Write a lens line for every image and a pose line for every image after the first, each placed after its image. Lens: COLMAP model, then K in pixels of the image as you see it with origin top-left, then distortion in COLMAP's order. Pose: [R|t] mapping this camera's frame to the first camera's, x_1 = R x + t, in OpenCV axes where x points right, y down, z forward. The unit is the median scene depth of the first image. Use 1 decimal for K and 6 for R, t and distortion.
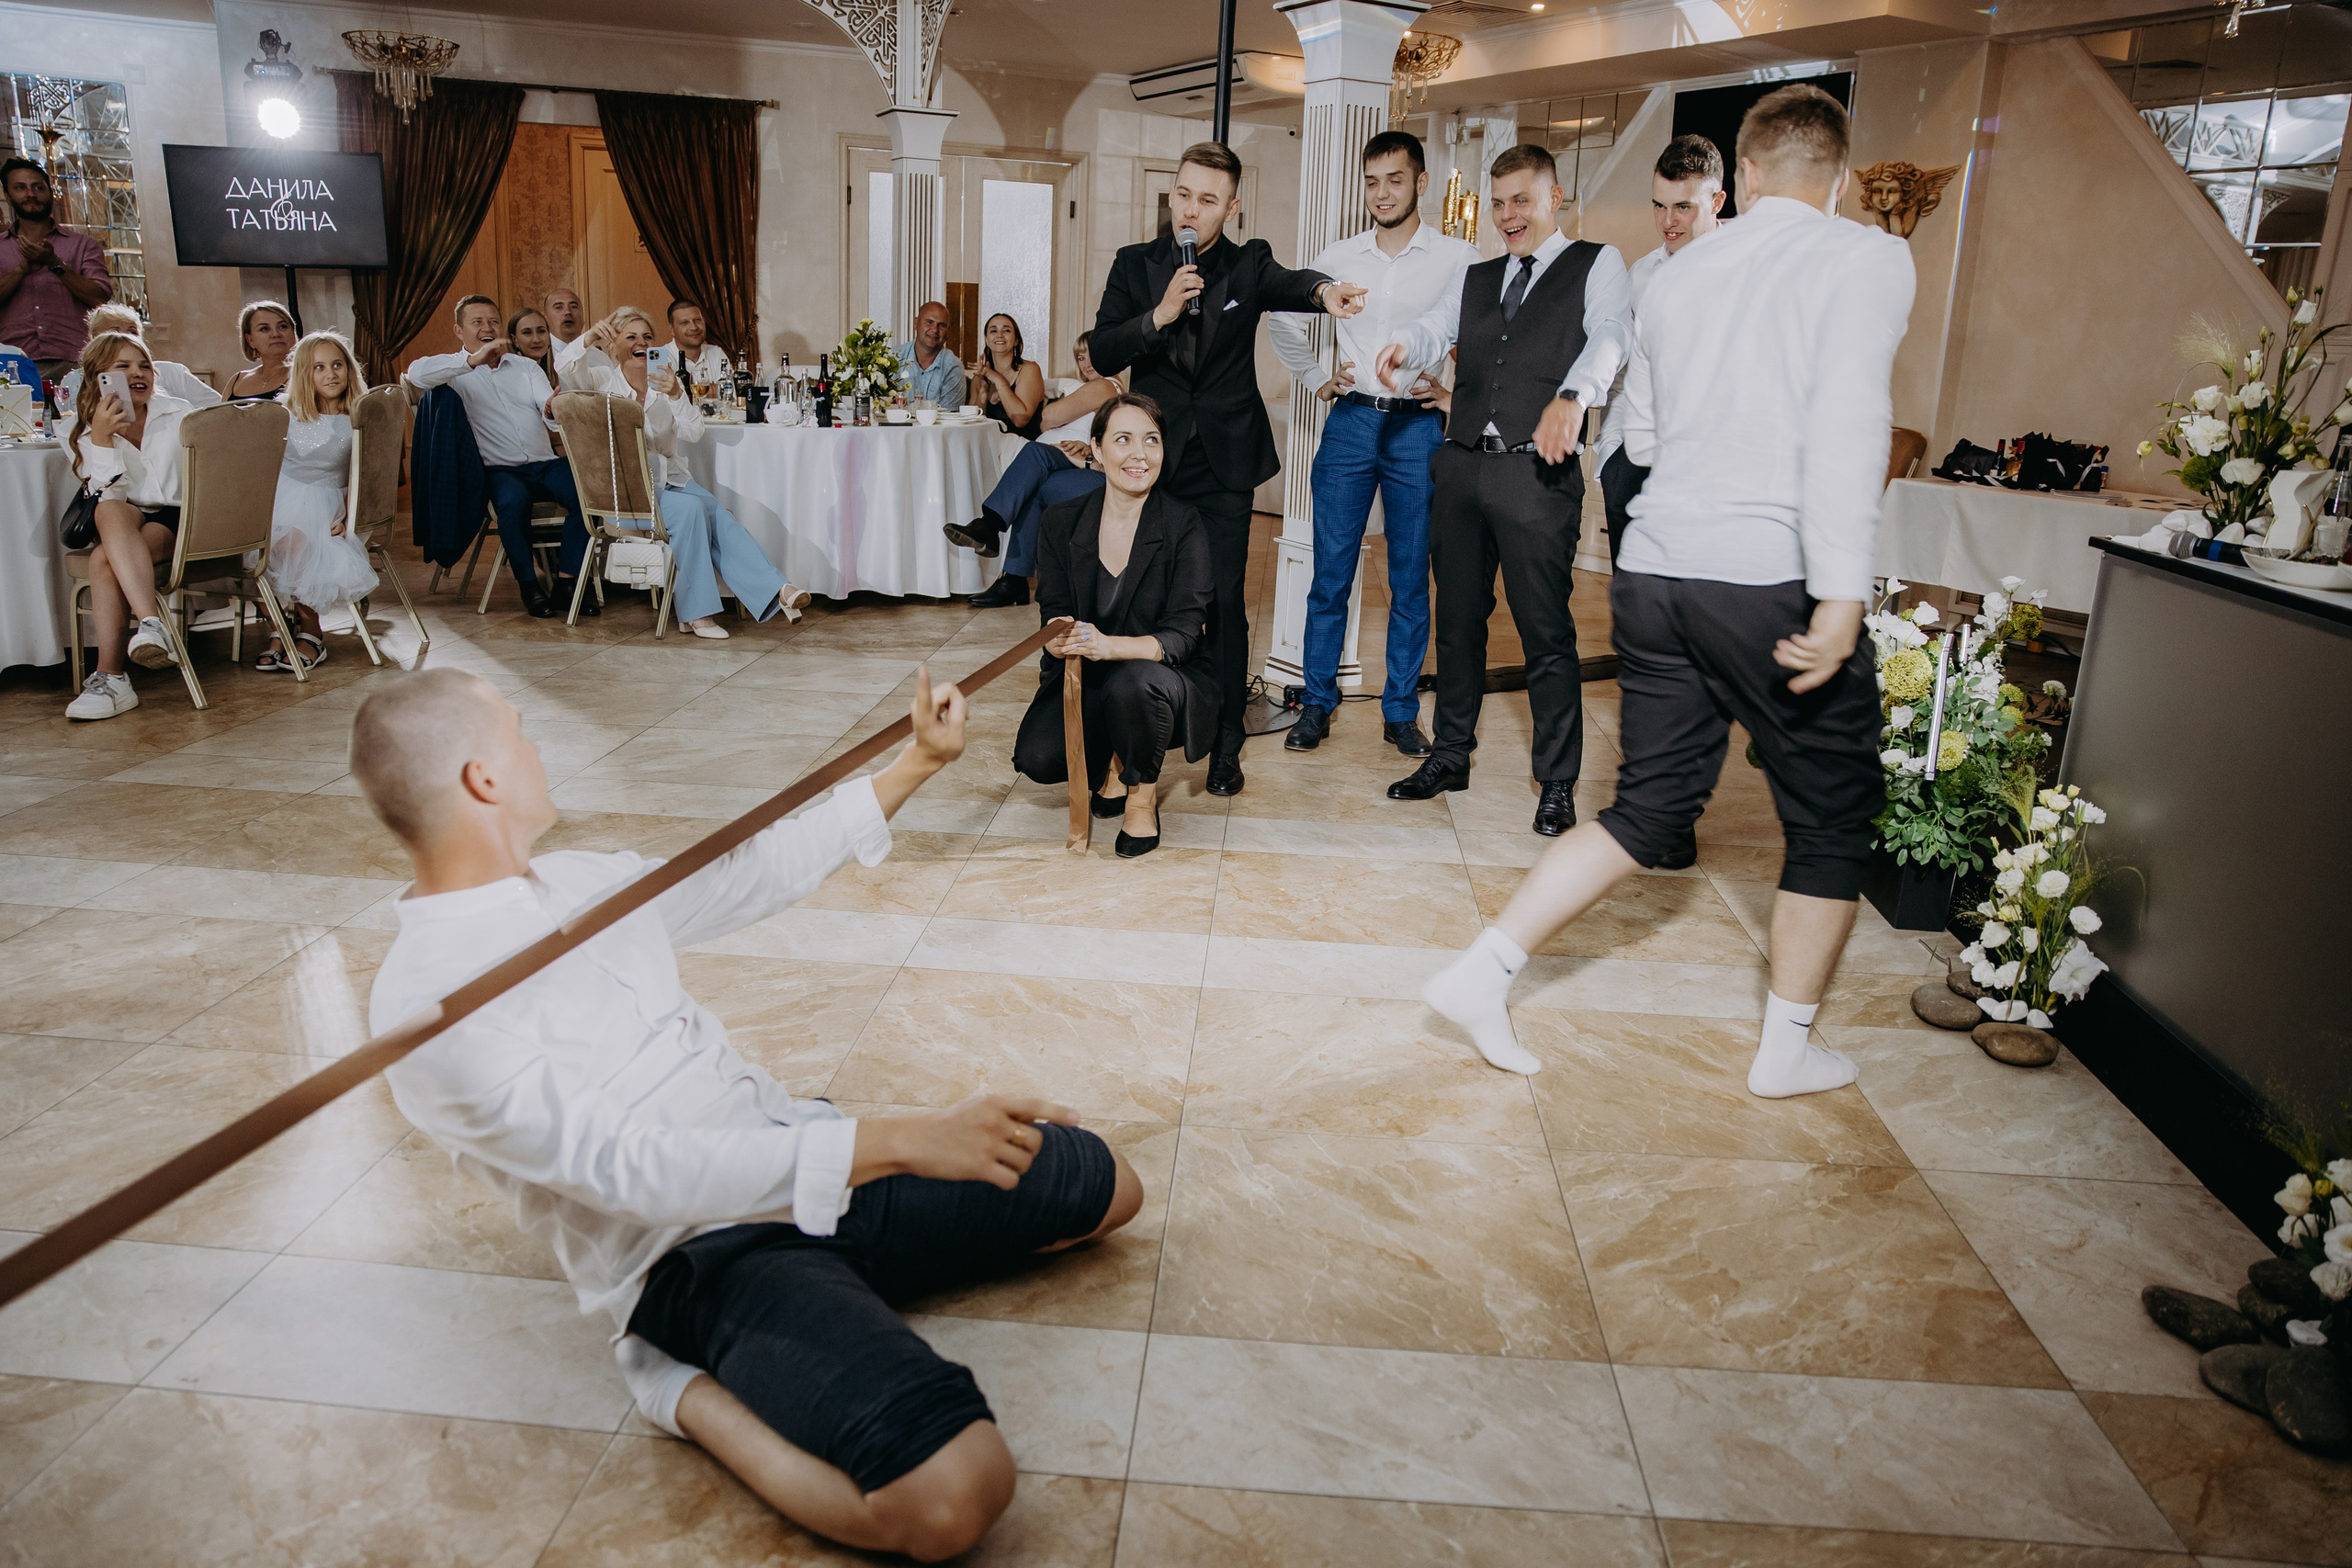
lens RADIAL K [[1654.7, 0, 1176.0], [0, 1654.7, 784.0], [0, 0, 1]] dist [-0.034630, -0.000678]
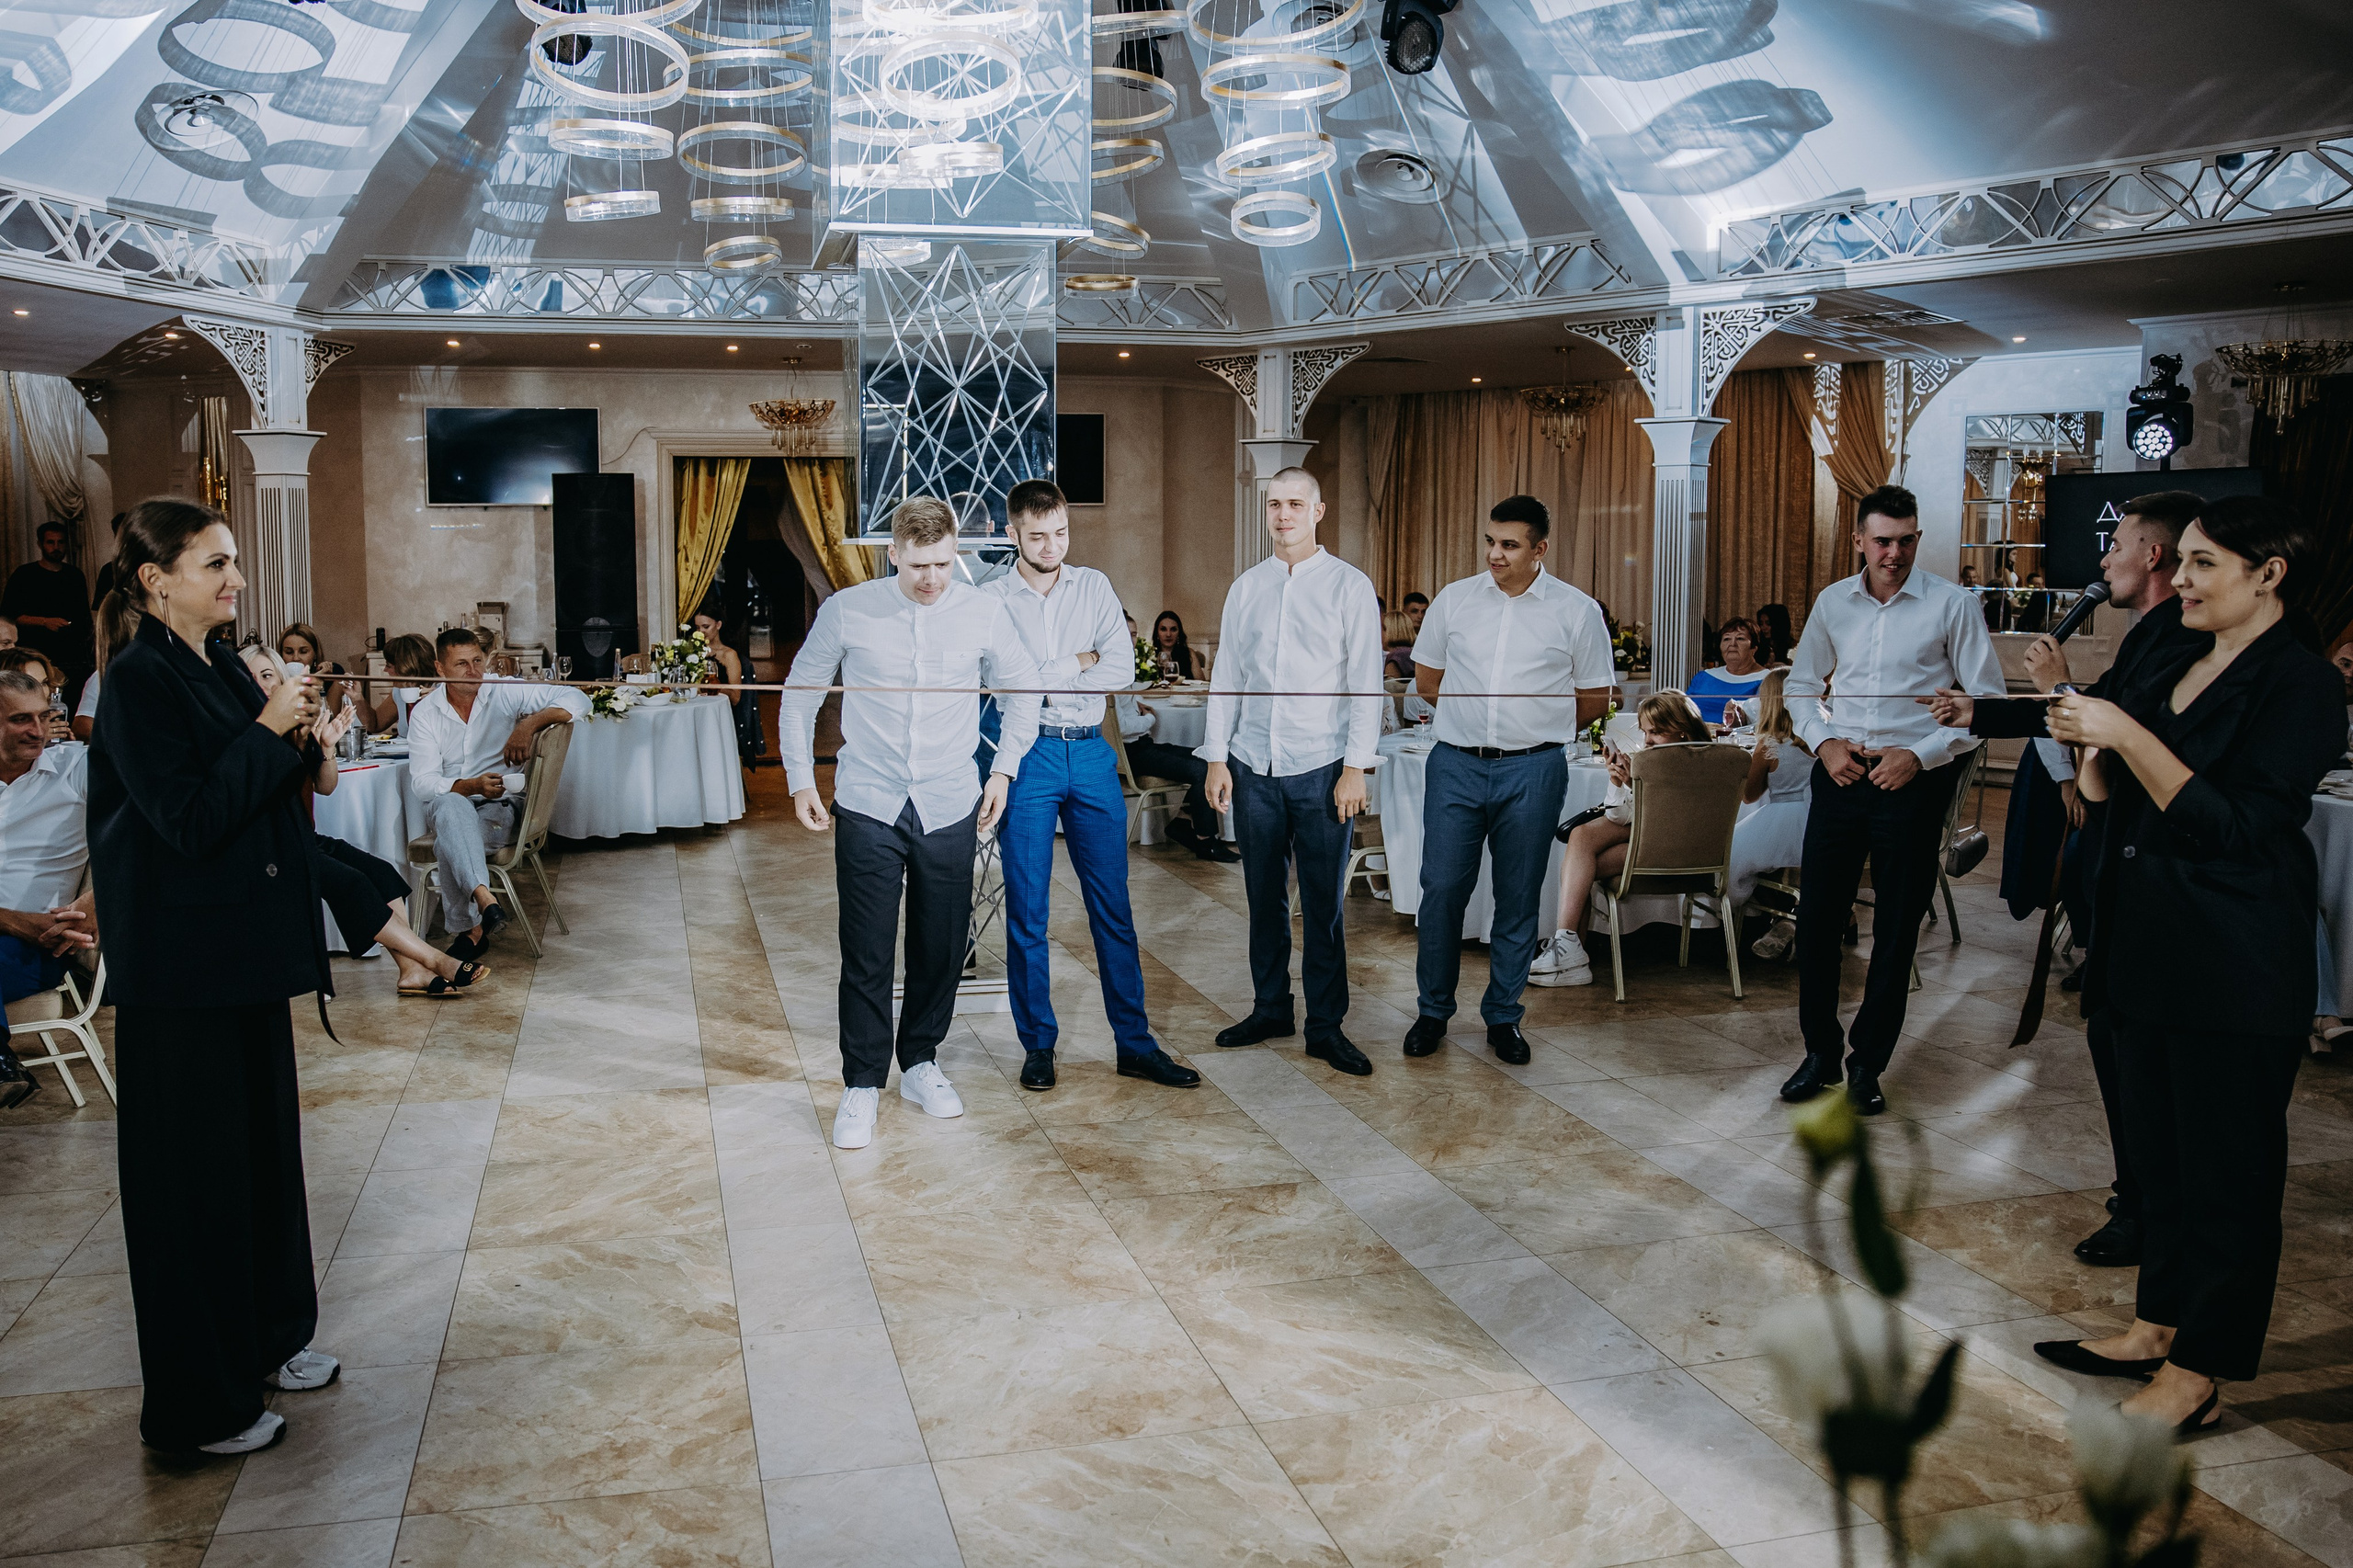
lens RADIAL K [[1768.4, 0, 1065.8], [0, 1768.4, 757.8], [0, 0, 1]] dist [-0.123841, 0.108449]
pose [[0.312859, 0.064674, -0.947595, 0.235395], [-0.238526, 0.971056, -0.012477, -0.057096], [0.919361, 0.229930, 0.319230, 0.117708]]
